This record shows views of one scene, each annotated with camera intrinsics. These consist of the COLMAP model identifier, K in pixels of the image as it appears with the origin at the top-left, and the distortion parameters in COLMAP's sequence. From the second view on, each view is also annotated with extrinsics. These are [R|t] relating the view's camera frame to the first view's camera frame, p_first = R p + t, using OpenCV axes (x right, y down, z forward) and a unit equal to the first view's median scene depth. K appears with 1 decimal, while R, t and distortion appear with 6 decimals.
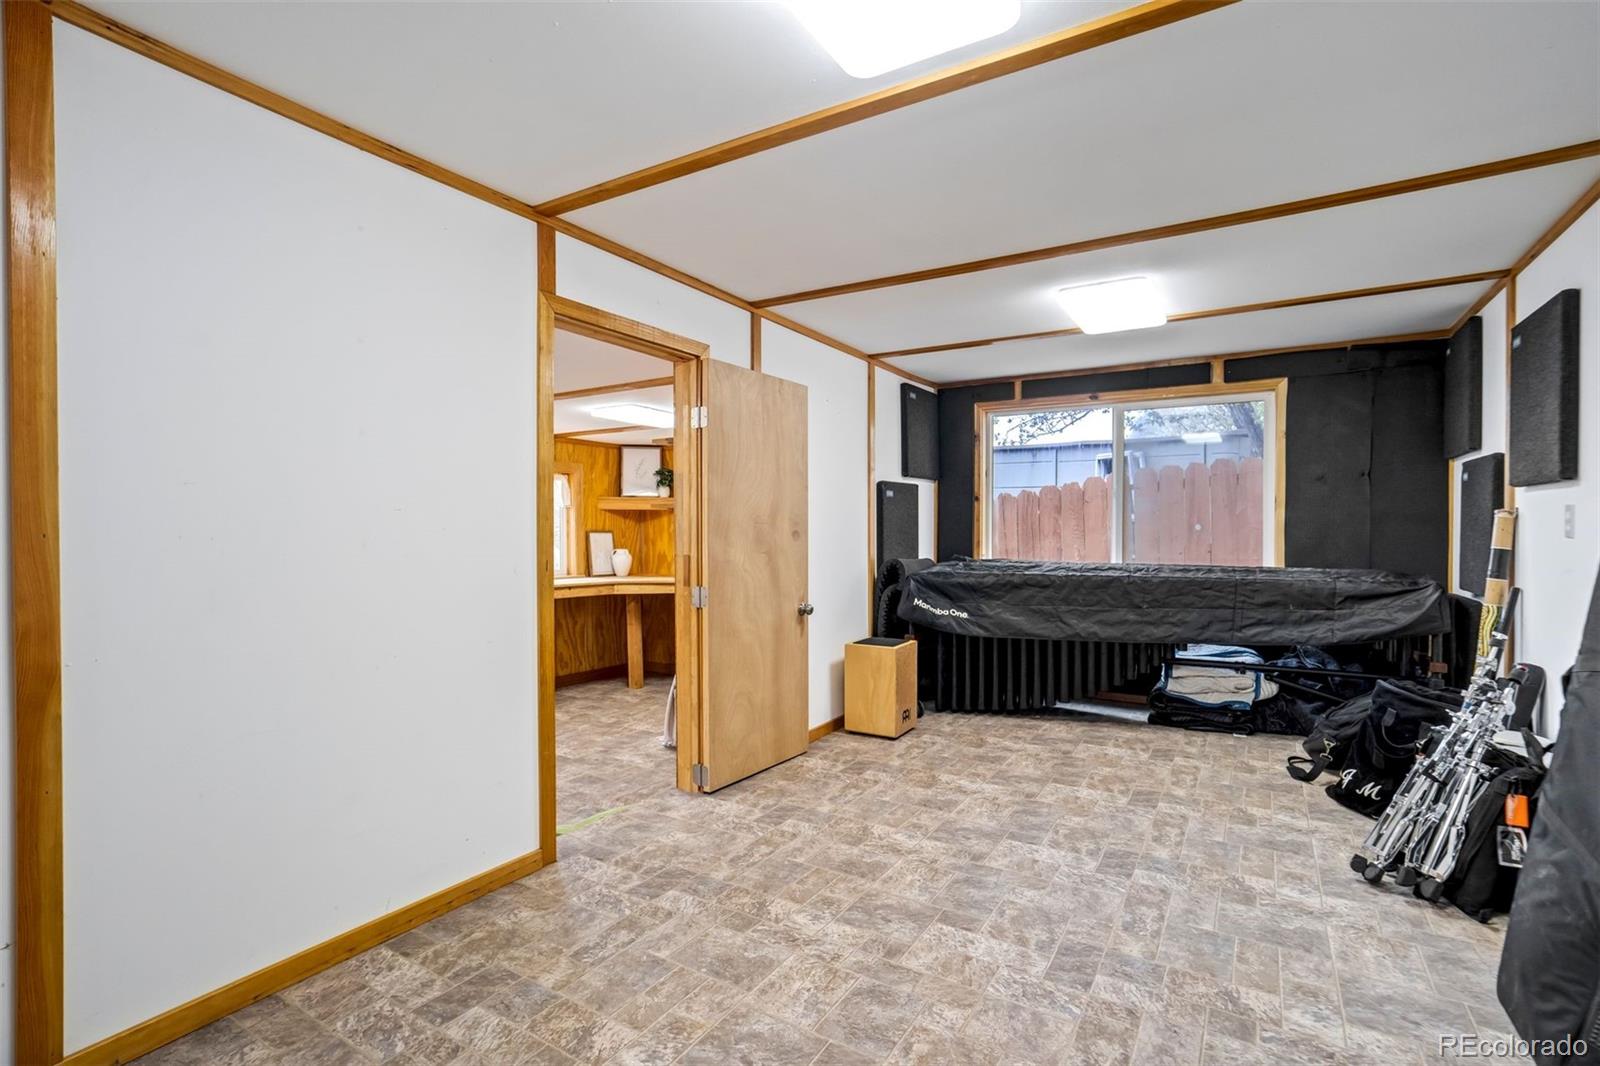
lens RADIAL K [[738.9, 0, 800.2], [0, 738.9, 537.9], [0, 0, 1]] dist [-0.027115, 0.009662]
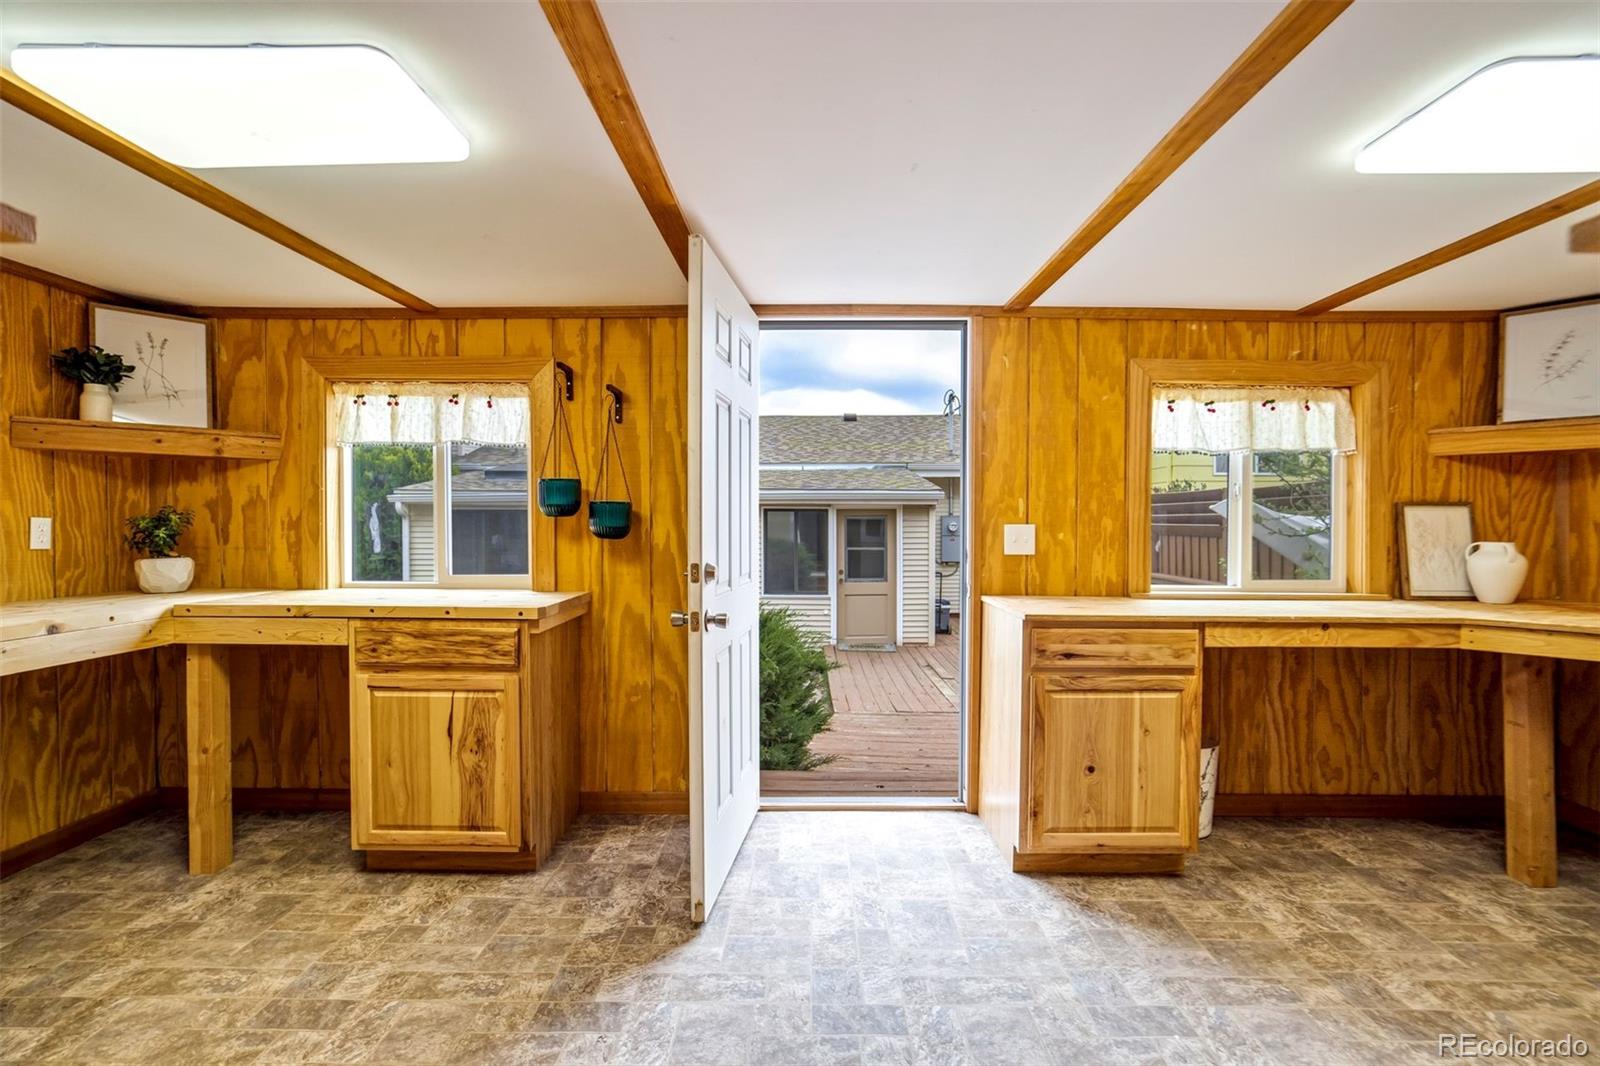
lens RADIAL K [[738.9, 0, 771.9], [0, 738.9, 538.1], [0, 0, 1]] dist [-0.027115, 0.009662]
pose [[0.500821, 0.015997, -0.865403, -0.083692], [-0.004775, 0.999865, 0.015719, 0.008058], [0.865538, -0.003740, 0.500830, 0.411954]]
